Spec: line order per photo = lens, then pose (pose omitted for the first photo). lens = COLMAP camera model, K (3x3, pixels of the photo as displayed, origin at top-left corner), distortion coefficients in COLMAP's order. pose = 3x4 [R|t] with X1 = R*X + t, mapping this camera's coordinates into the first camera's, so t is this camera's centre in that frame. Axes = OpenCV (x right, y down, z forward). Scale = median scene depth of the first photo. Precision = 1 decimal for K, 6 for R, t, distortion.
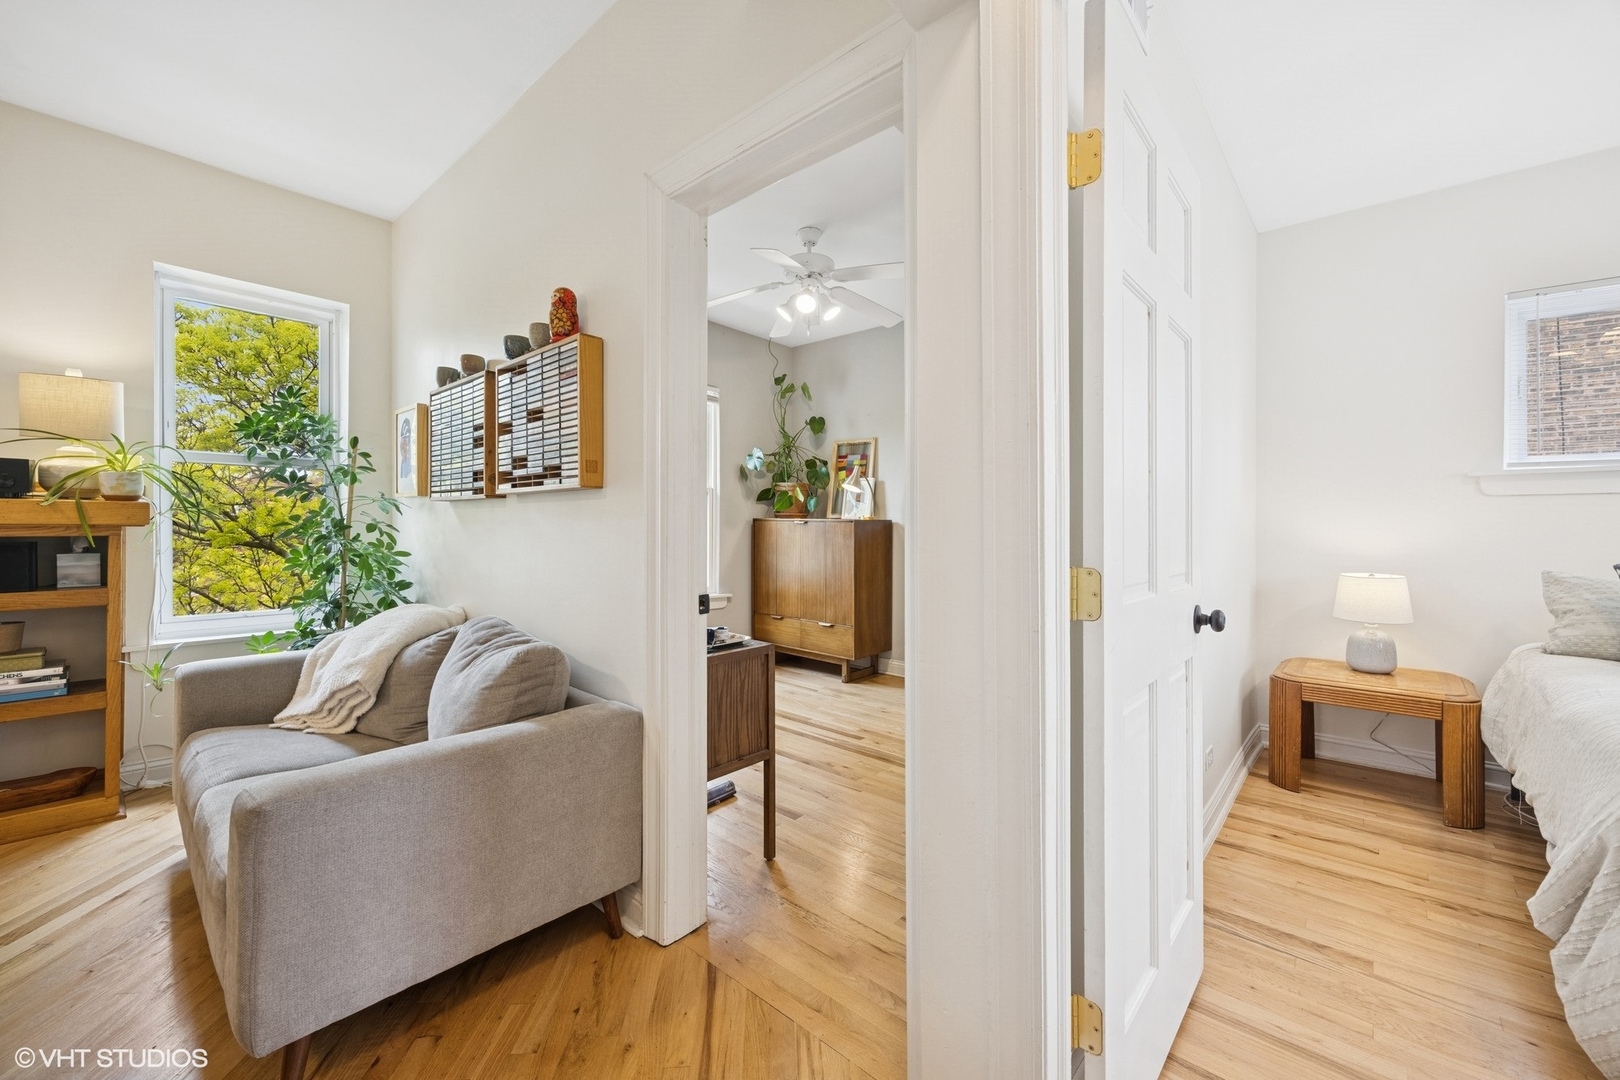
lens RADIAL K [[636.0, 0, 812.8], [0, 636.0, 519.9], [0, 0, 1]] dist [0.007185, -0.000262]
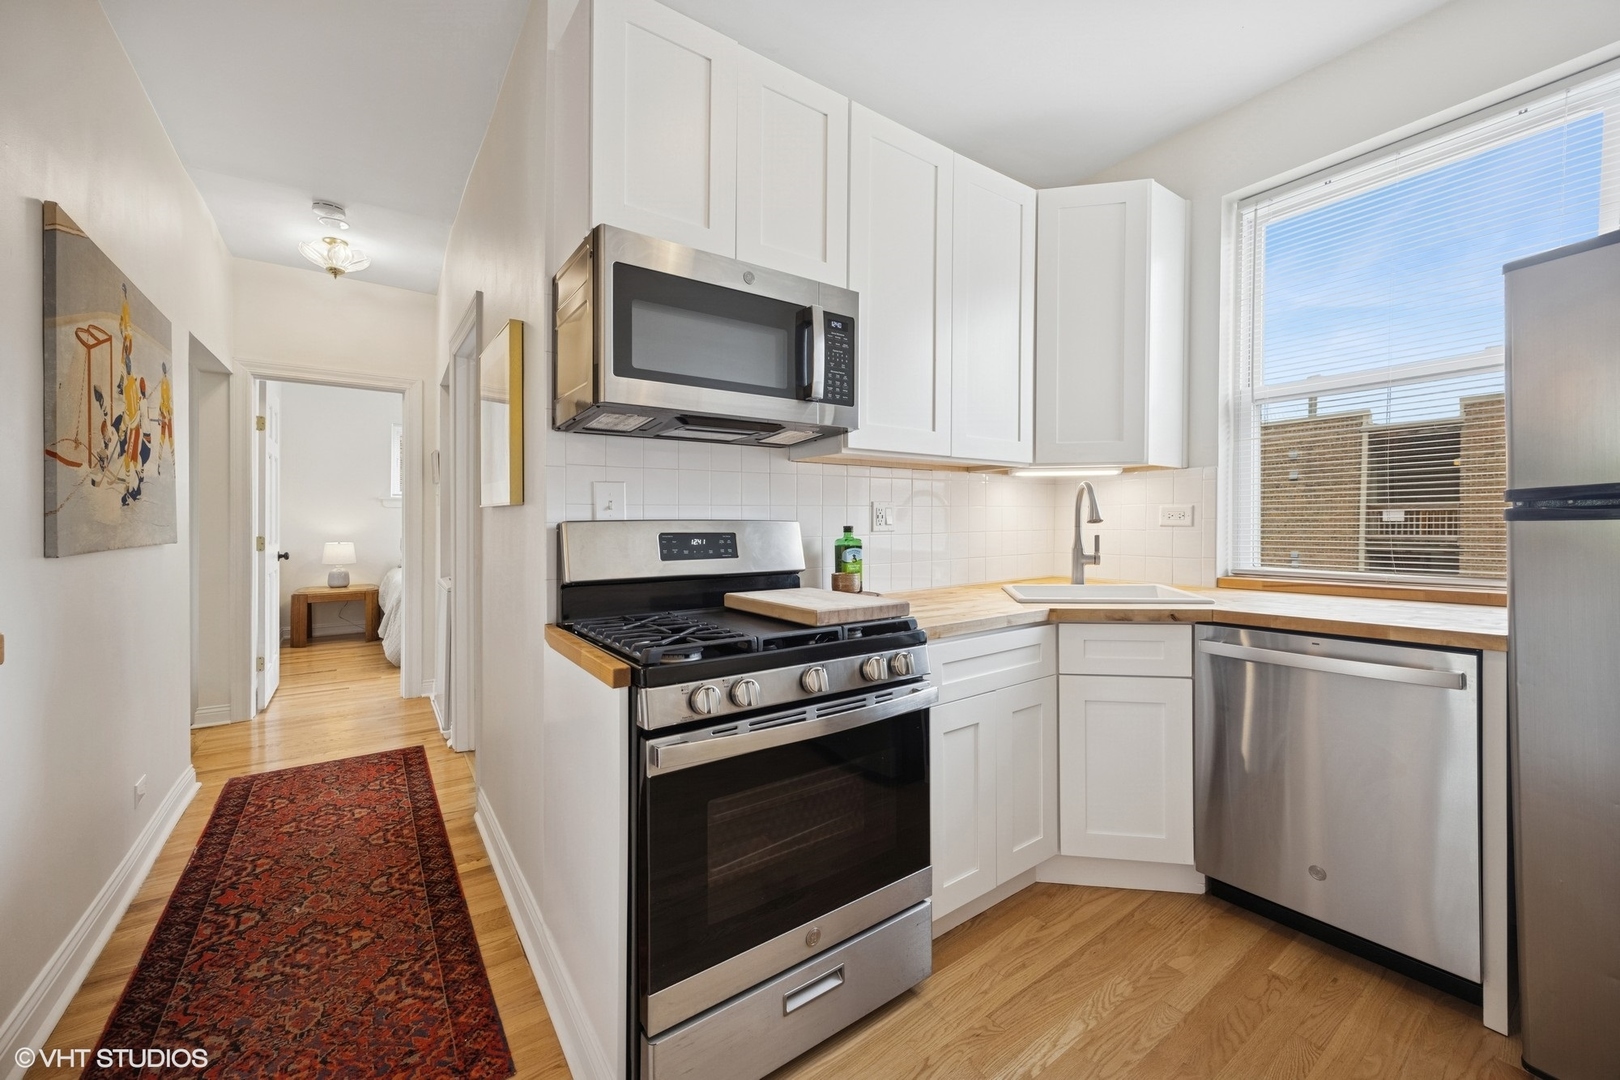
lens RADIAL K [[636.0, 0, 812.8], [0, 636.0, 519.9], [0, 0, 1]] dist [0.007185, -0.000262]
pose [[0.217610, -0.004199, 0.976027, -0.545377], [-0.012621, 0.999895, 0.007115, -0.017913], [-0.975954, -0.013866, 0.217534, -0.636416]]
